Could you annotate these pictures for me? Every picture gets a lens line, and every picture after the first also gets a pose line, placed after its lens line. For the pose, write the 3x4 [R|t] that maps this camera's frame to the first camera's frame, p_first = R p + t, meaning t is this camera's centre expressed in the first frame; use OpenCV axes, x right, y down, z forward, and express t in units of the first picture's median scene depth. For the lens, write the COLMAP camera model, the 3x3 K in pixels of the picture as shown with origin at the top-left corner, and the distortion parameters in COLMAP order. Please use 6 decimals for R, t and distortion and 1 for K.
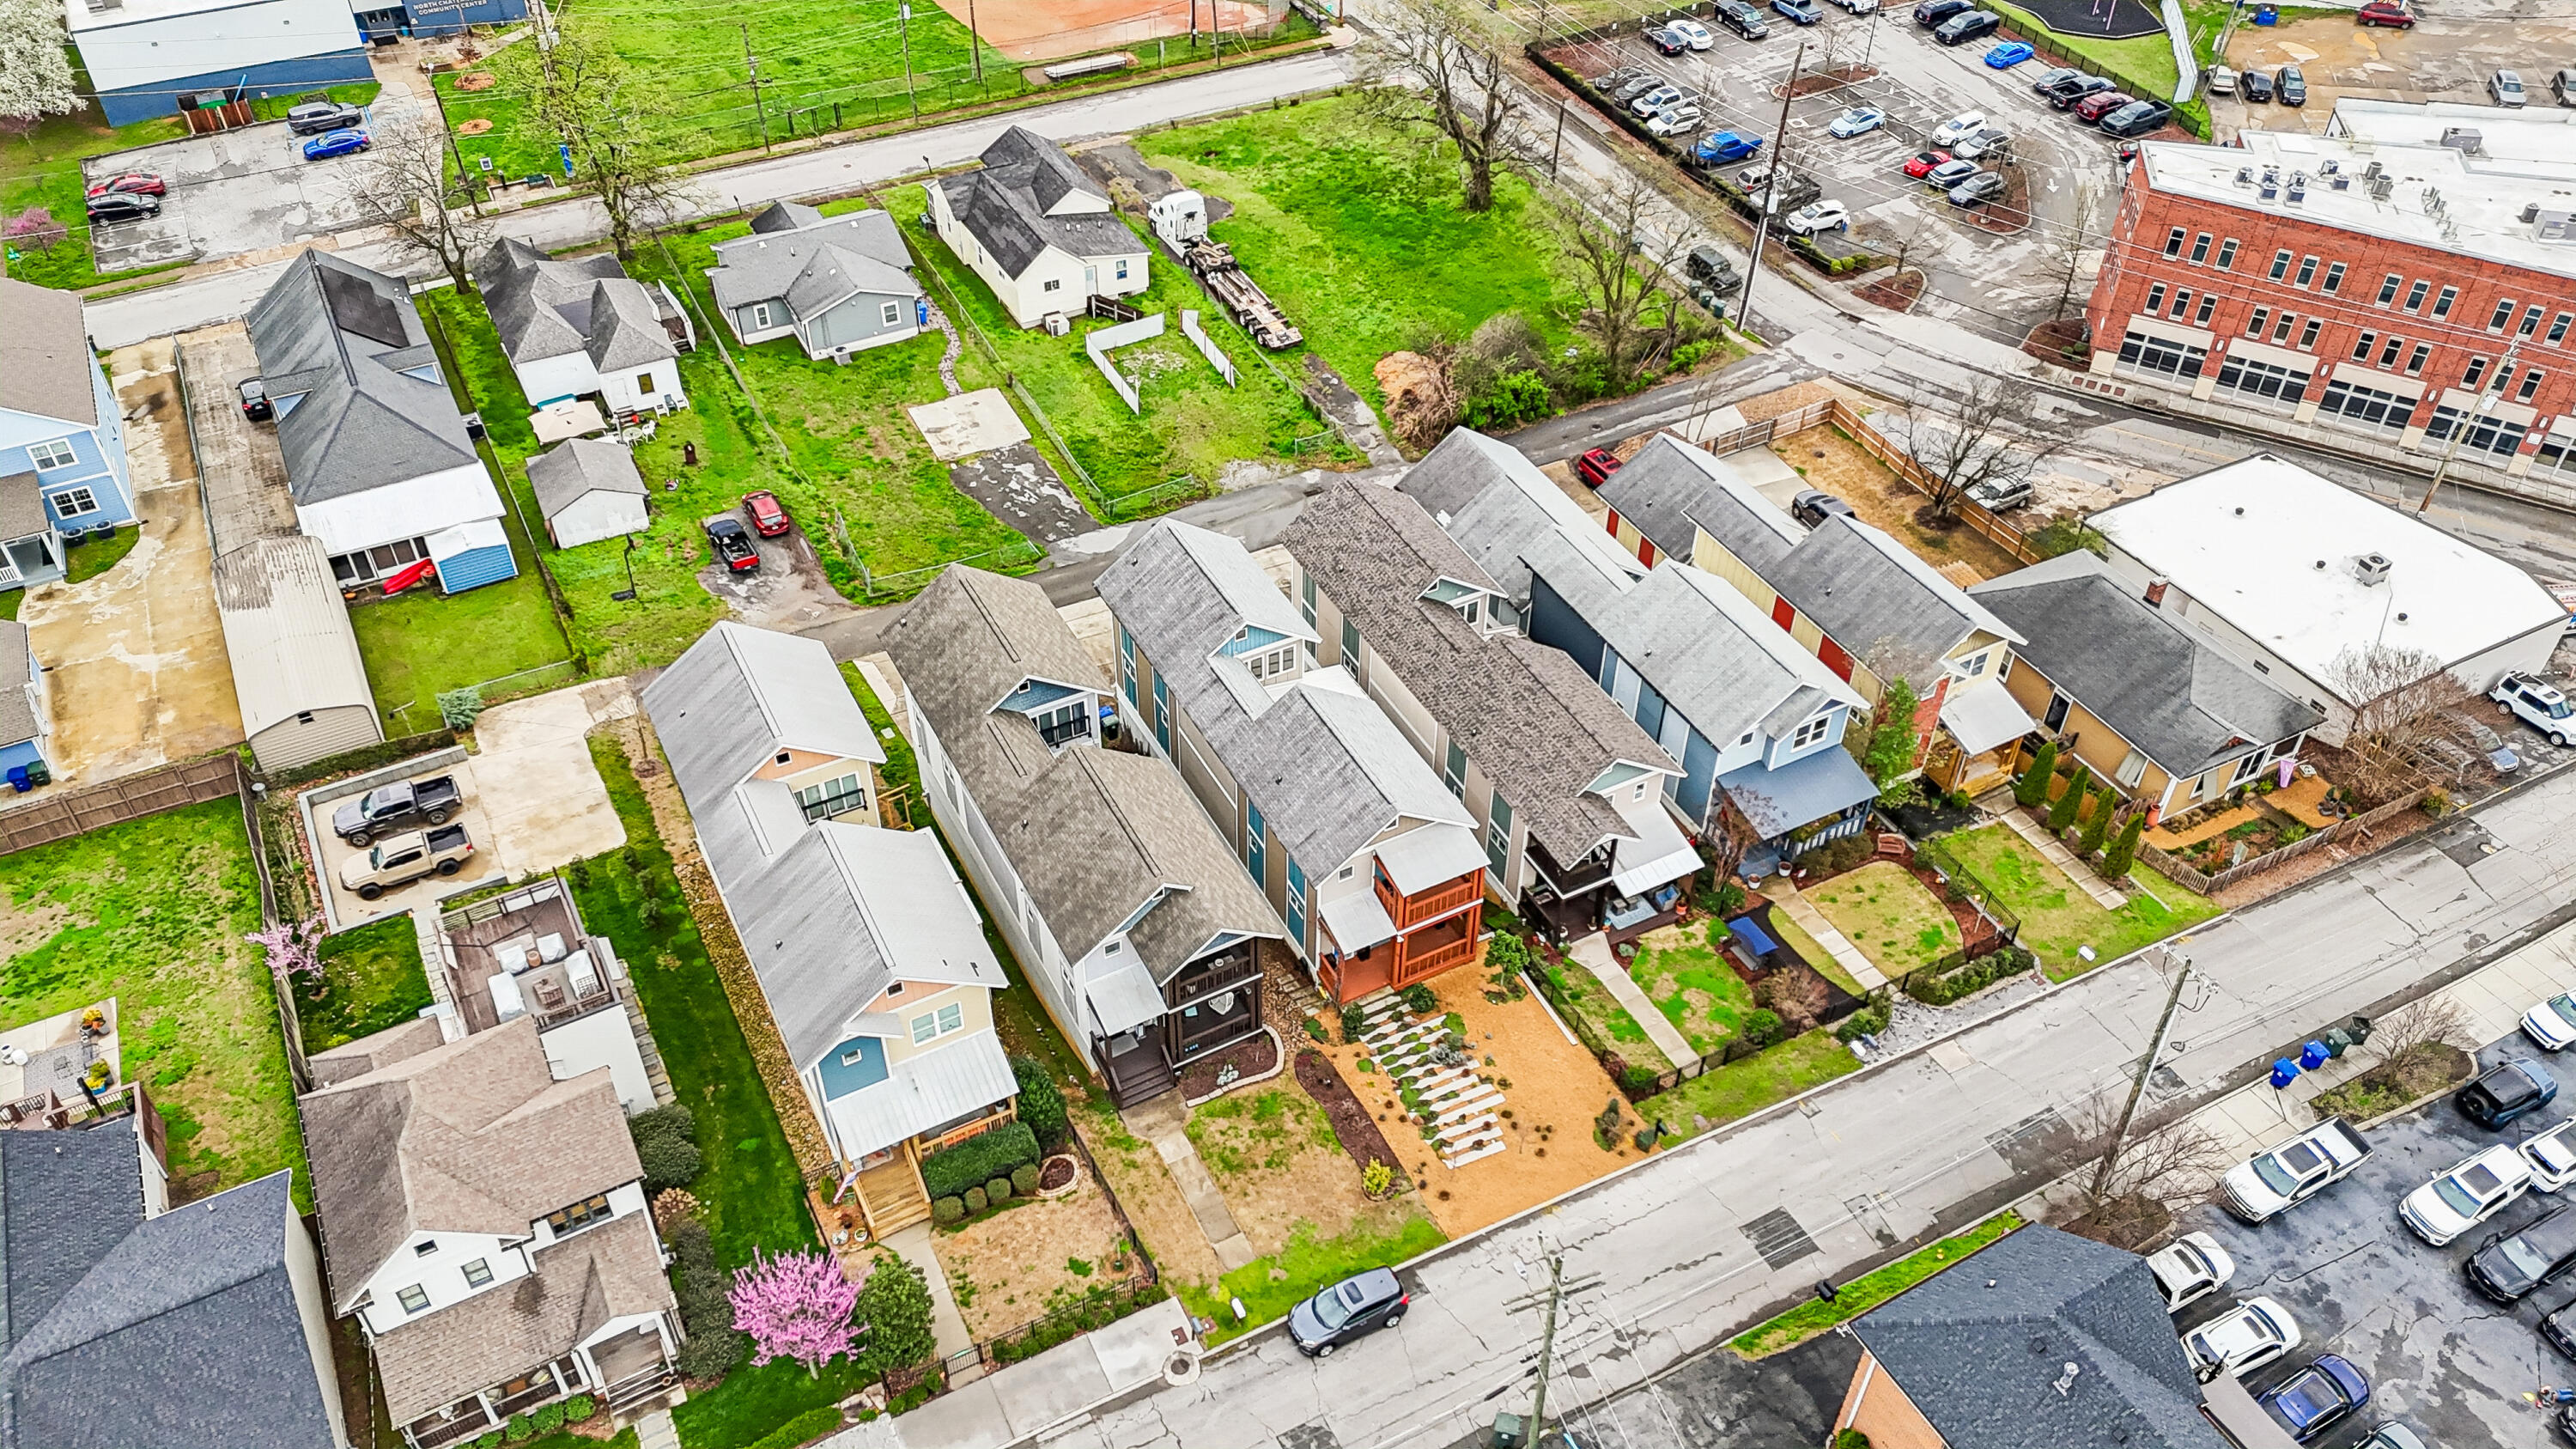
lens RADIAL K [[1903.5, 0, 1288.0], [0, 1903.5, 724.5], [0, 0, 1]] dist [0.083643, -0.093640]
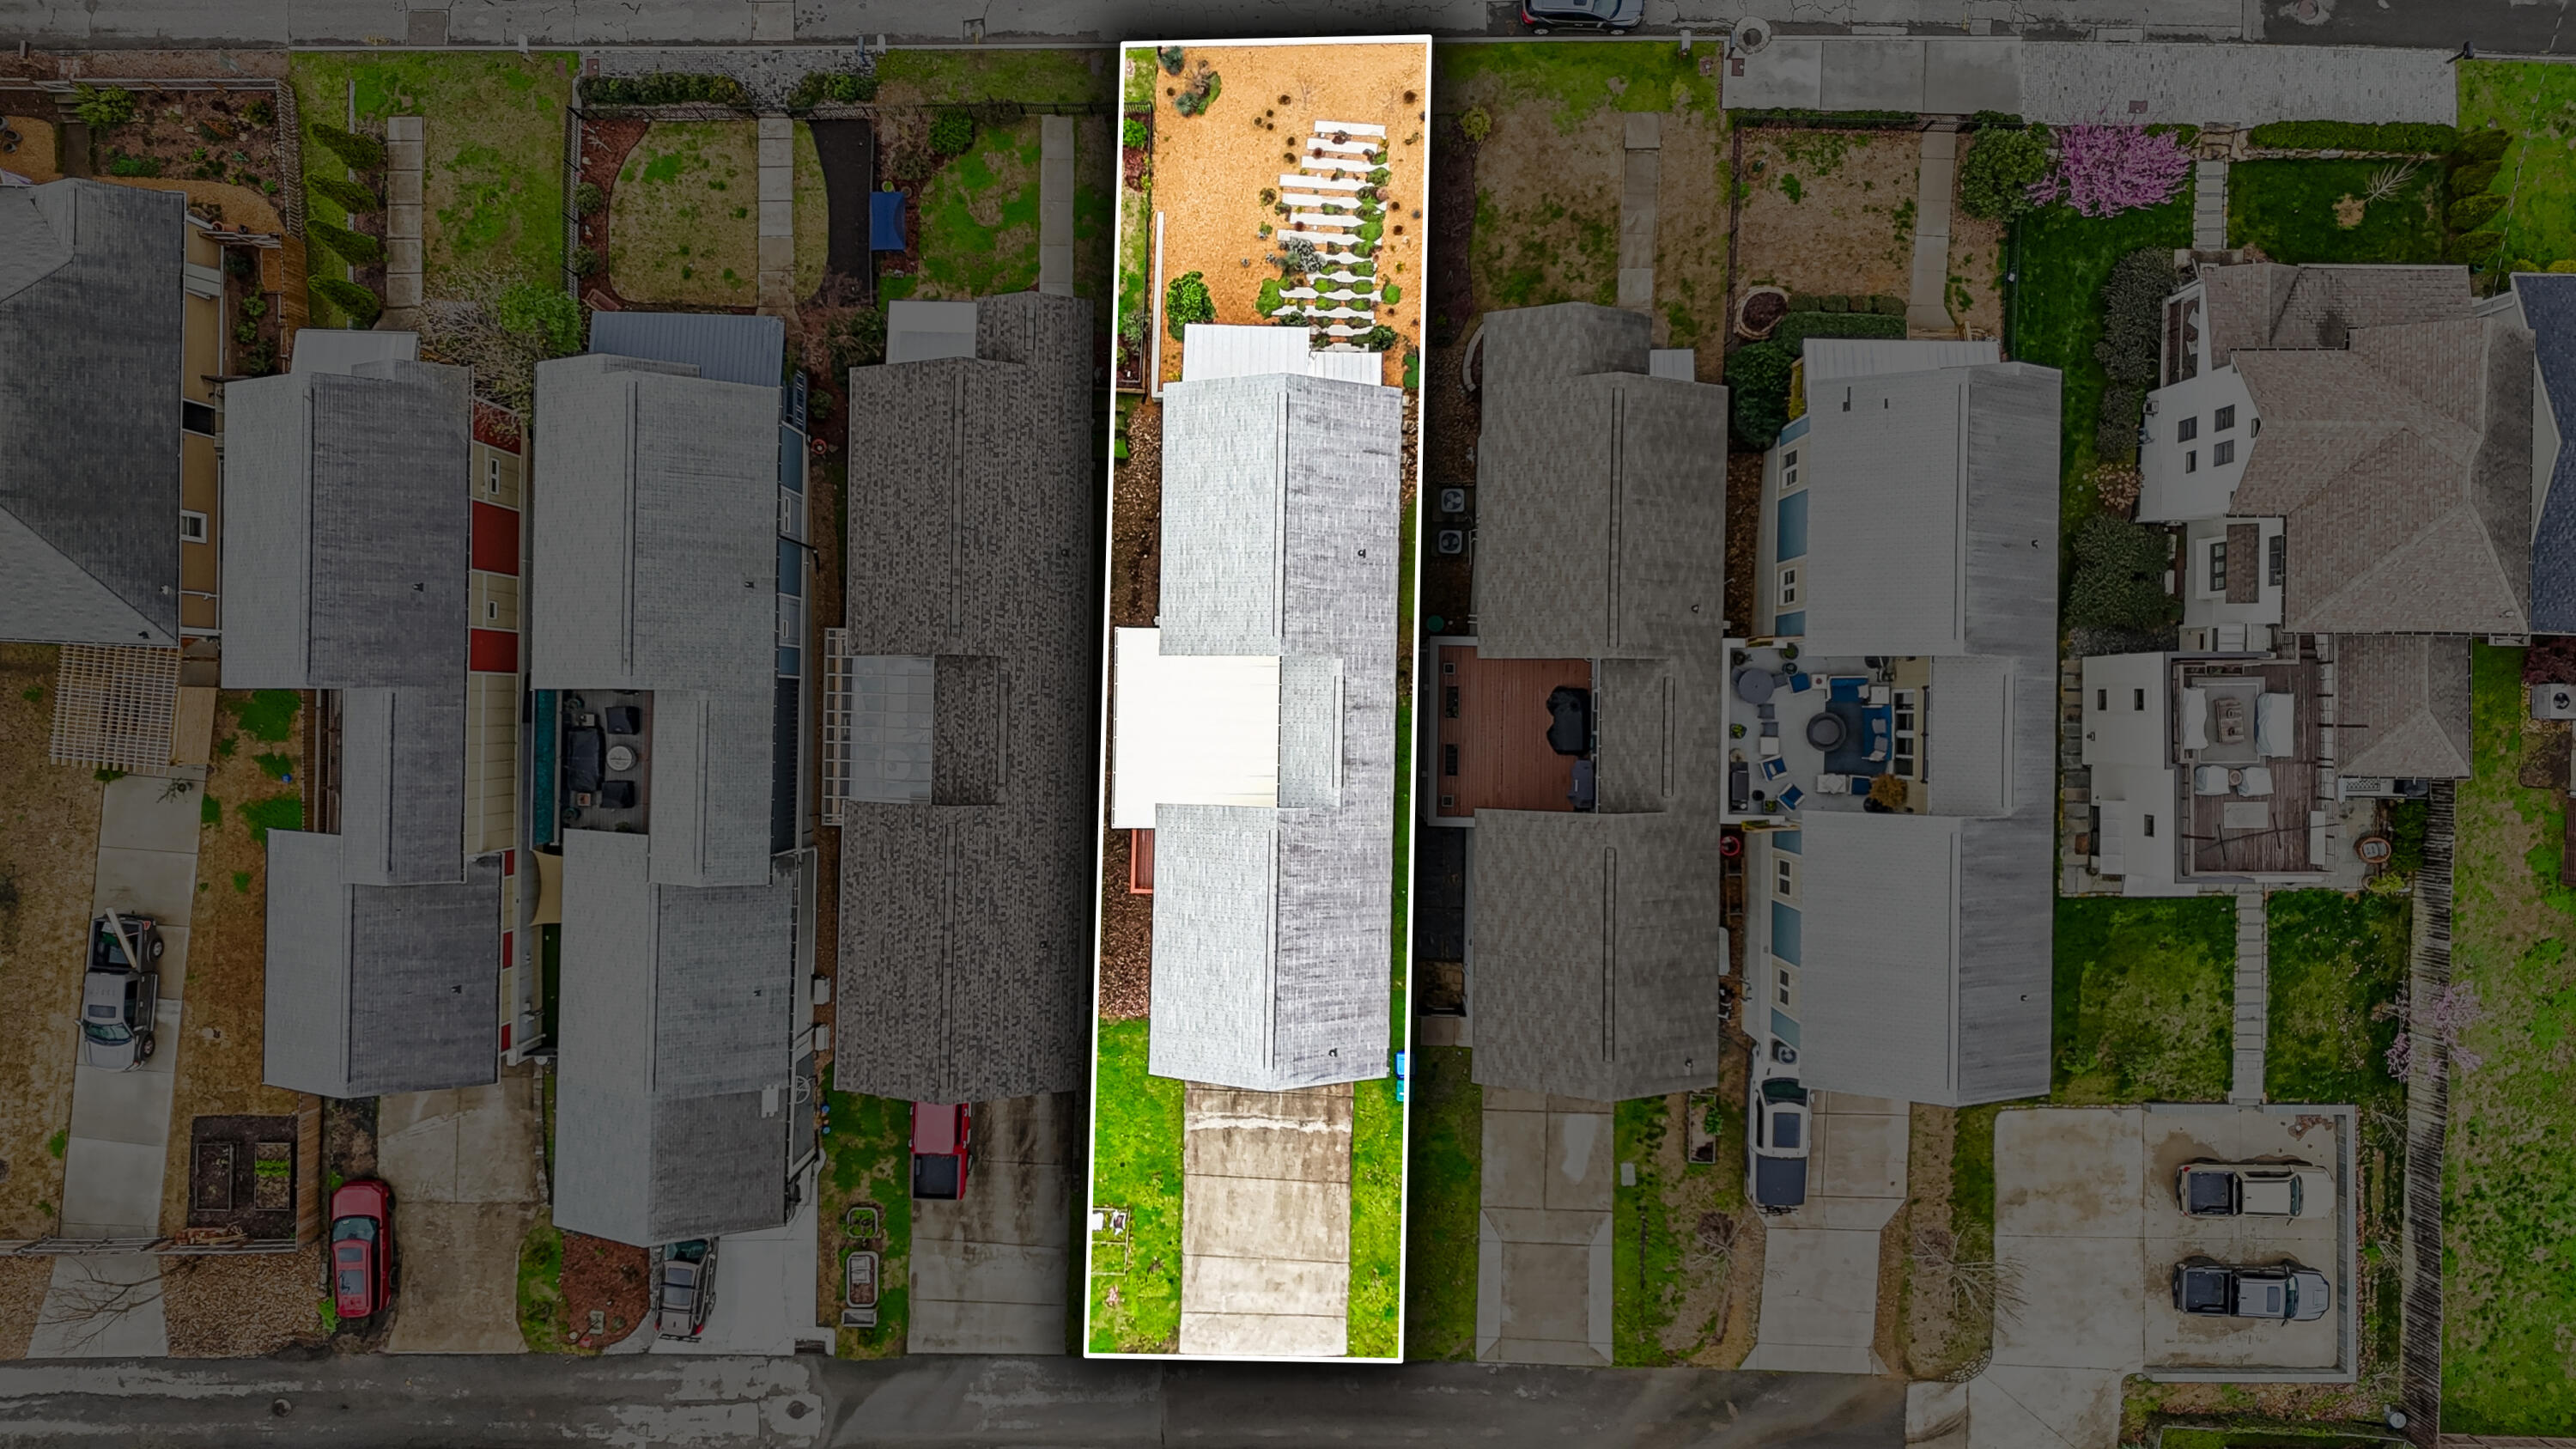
lens RADIAL K [[1903.5, 0, 1288.0], [0, 1903.5, 724.5], [0, 0, 1]] dist [0.083643, -0.093640]
pose [[-0.876816, -0.480487, -0.018051, 0.002706], [0.302702, -0.580774, 0.755693, -0.636695], [-0.373584, 0.657140, 0.654677, 0.580637]]
